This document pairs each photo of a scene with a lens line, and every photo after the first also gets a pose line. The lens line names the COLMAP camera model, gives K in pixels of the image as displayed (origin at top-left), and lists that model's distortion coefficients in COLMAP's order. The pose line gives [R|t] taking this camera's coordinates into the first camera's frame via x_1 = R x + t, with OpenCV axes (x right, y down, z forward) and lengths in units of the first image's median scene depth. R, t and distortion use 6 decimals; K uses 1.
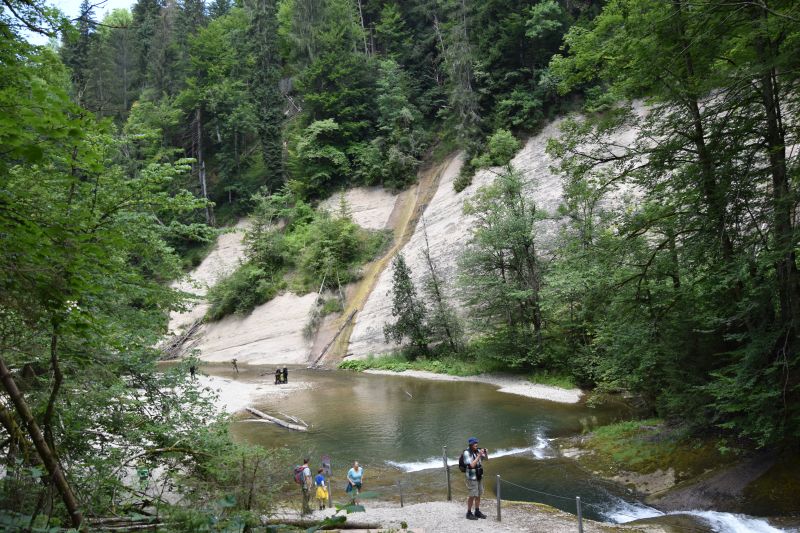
lens RADIAL K [[659.2, 0, 398.2], [0, 659.2, 264.3], [0, 0, 1]] dist [-0.119316, 0.080093]
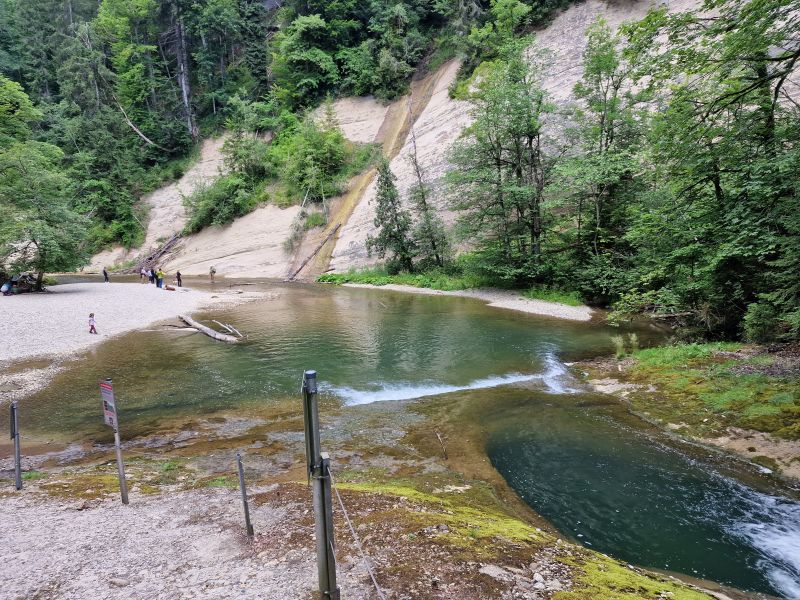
lens RADIAL K [[557.2, 0, 392.1], [0, 557.2, 297.3], [0, 0, 1]] dist [0.096604, -0.027799]
pose [[0.999583, 0.027507, -0.008742, 0.022089], [-0.025872, 0.988179, 0.151107, 0.050522], [0.012796, -0.150818, 0.988479, 0.184600]]
